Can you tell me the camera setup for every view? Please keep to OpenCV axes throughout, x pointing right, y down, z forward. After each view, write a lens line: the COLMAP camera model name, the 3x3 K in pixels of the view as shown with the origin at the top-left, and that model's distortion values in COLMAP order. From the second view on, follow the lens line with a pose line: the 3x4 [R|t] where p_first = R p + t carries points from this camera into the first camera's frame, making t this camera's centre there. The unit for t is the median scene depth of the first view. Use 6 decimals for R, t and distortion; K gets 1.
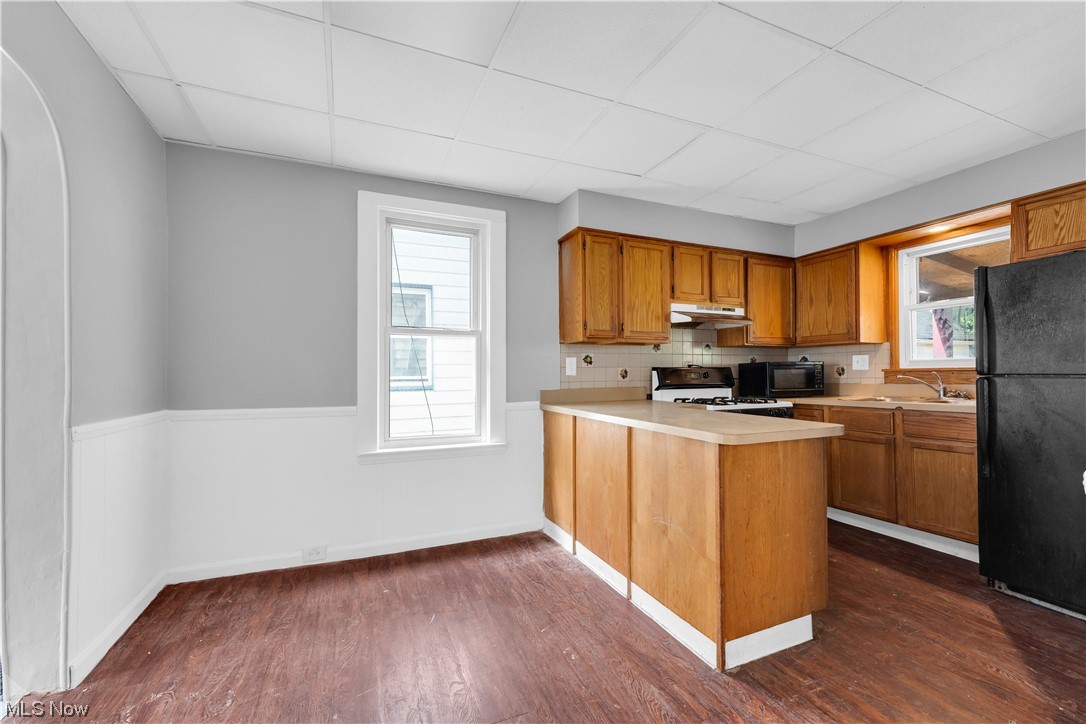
lens RADIAL K [[443.5, 0, 539.5], [0, 443.5, 365.4], [0, 0, 1]] dist [0.001460, 0.000292]
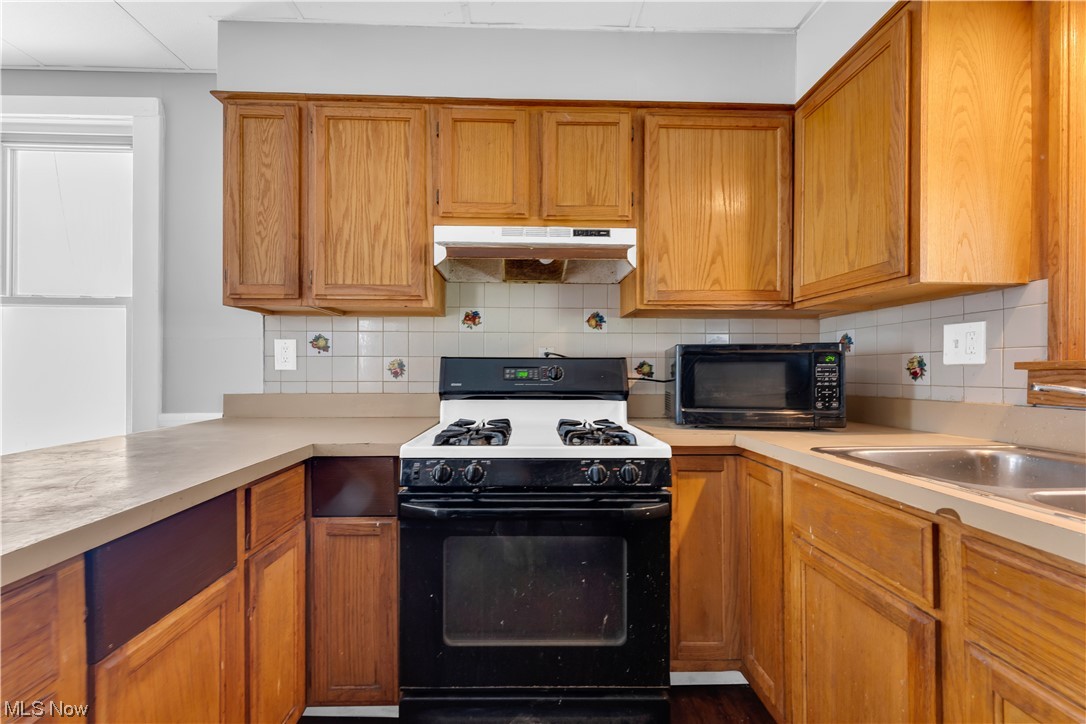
lens RADIAL K [[443.5, 0, 541.0], [0, 443.5, 365.6], [0, 0, 1]] dist [0.001460, 0.000292]
pose [[0.927857, 0.006817, -0.372873, 0.560685], [-0.002884, 0.999934, 0.011104, 0.008568], [0.372924, -0.009228, 0.927816, 0.554882]]
